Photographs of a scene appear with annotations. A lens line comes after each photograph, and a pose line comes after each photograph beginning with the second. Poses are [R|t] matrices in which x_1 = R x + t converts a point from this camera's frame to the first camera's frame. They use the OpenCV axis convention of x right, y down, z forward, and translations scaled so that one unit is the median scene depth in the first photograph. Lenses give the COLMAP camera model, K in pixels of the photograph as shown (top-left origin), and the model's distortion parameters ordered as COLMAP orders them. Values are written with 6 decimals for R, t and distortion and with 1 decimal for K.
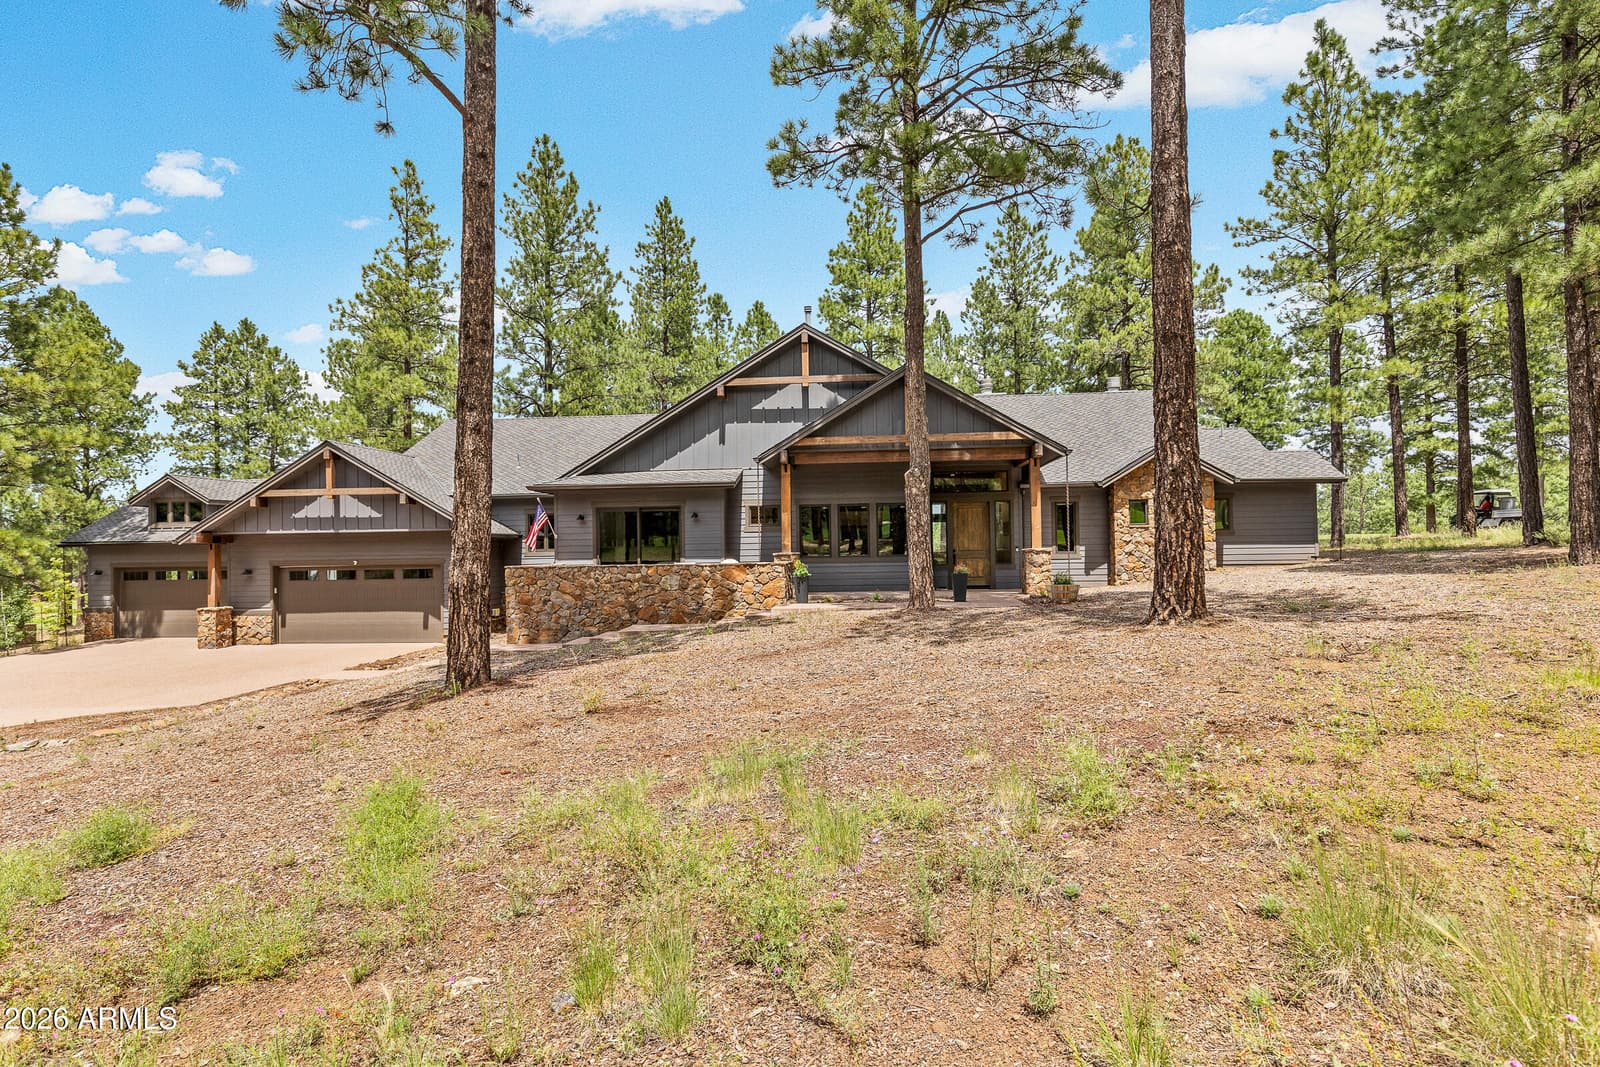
lens RADIAL K [[810.4, 0, 805.3], [0, 810.4, 530.3], [0, 0, 1]] dist [-0.005295, 0.001855]
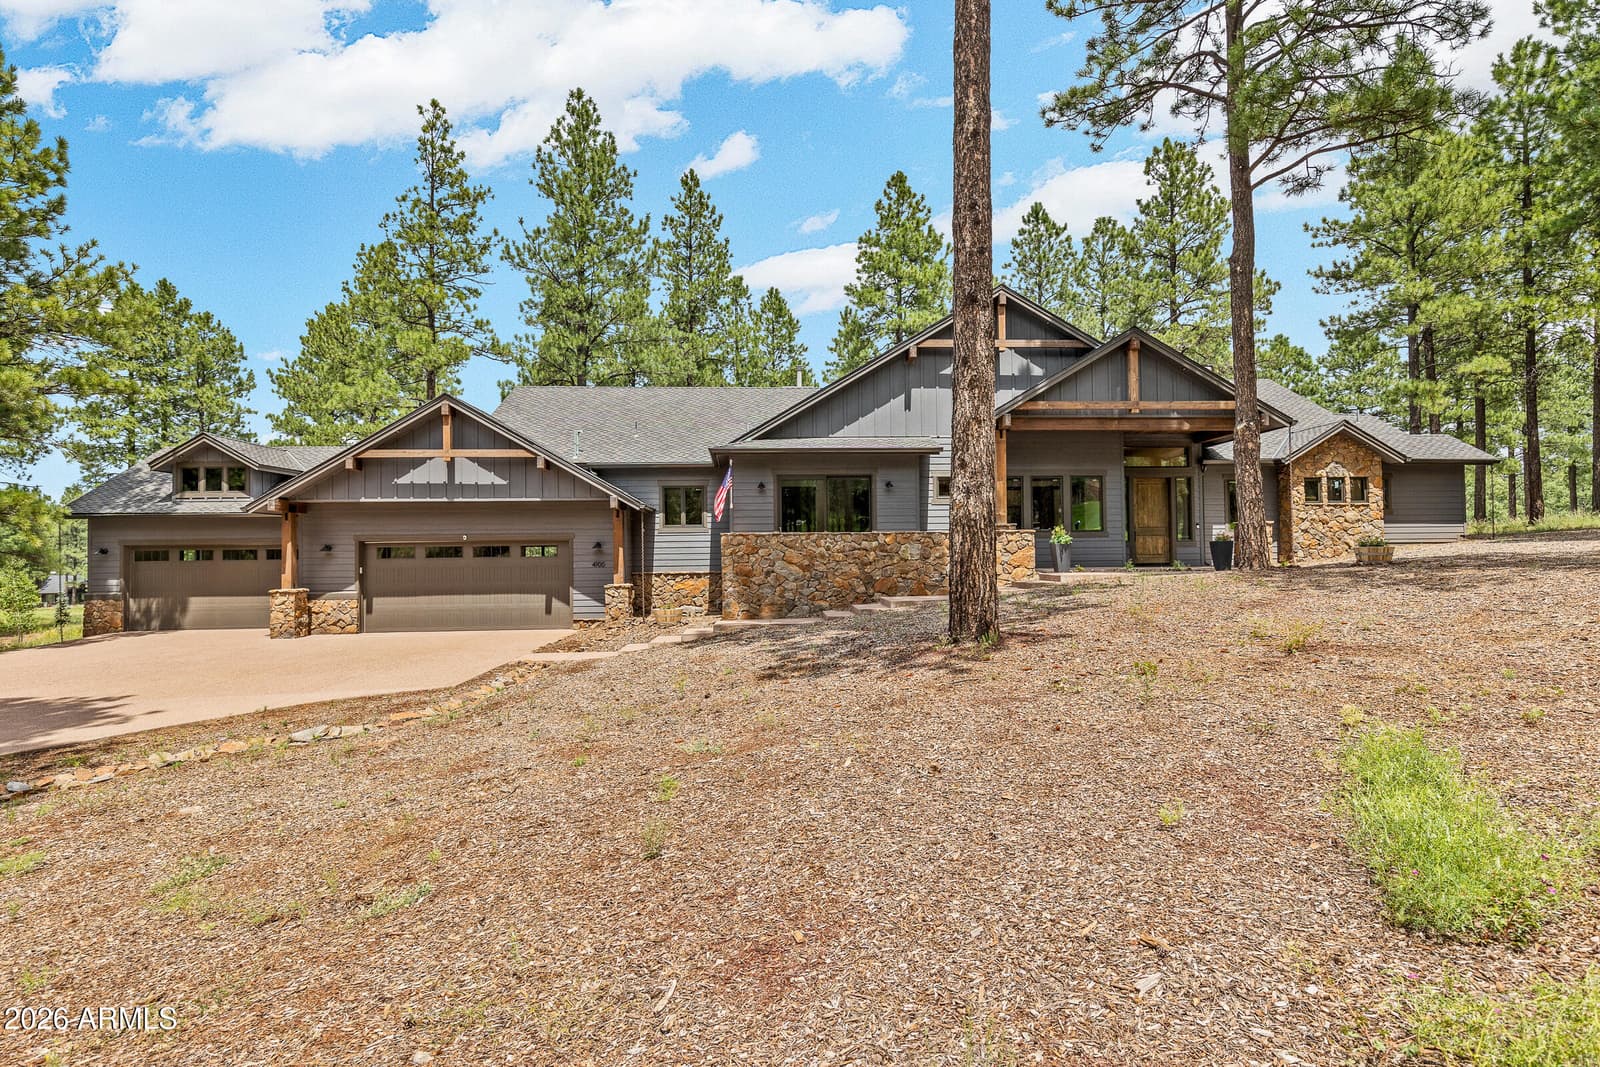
lens RADIAL K [[810.4, 0, 805.8], [0, 810.4, 535.8], [0, 0, 1]] dist [-0.005295, 0.001855]
pose [[0.988231, 0.008647, 0.152727, -0.338163], [-0.007076, 0.999916, -0.010829, 0.046206], [-0.152808, 0.009621, 0.988209, 0.093428]]
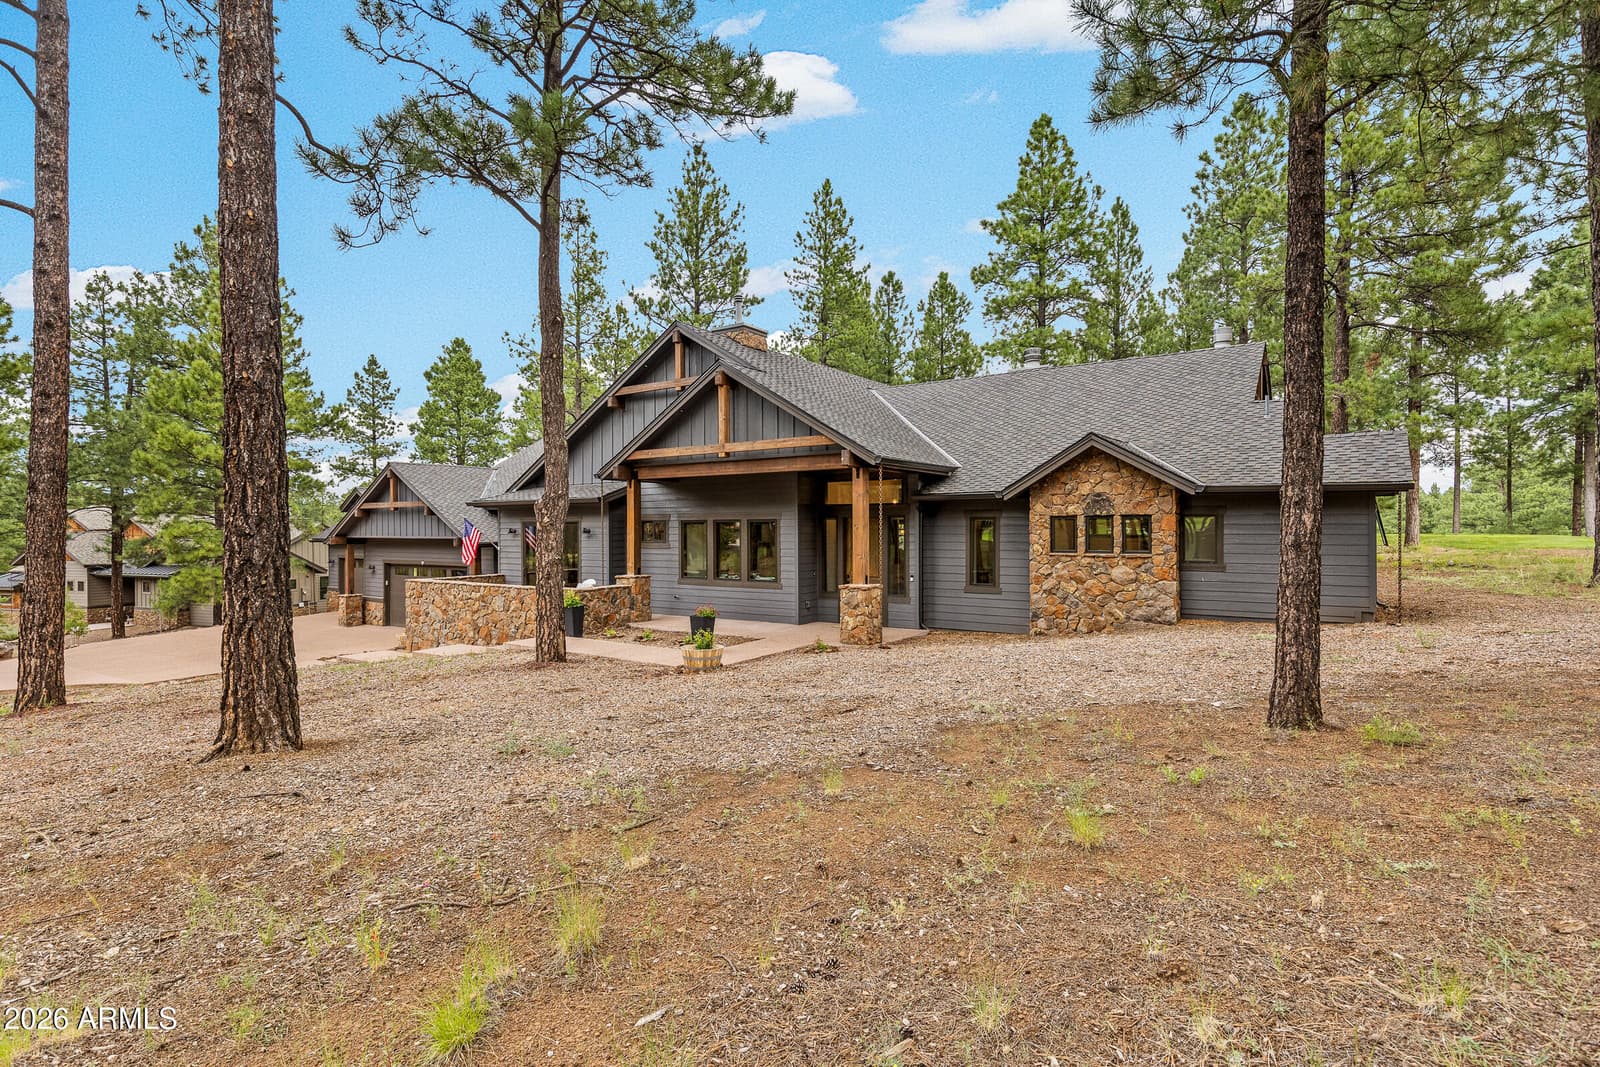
lens RADIAL K [[810.4, 0, 793.3], [0, 810.4, 527.4], [0, 0, 1]] dist [-0.005295, 0.001855]
pose [[0.868747, 0.012036, -0.495110, 0.514312], [0.001608, 0.999631, 0.027123, -0.044140], [0.495254, -0.024359, 0.868407, 0.248969]]
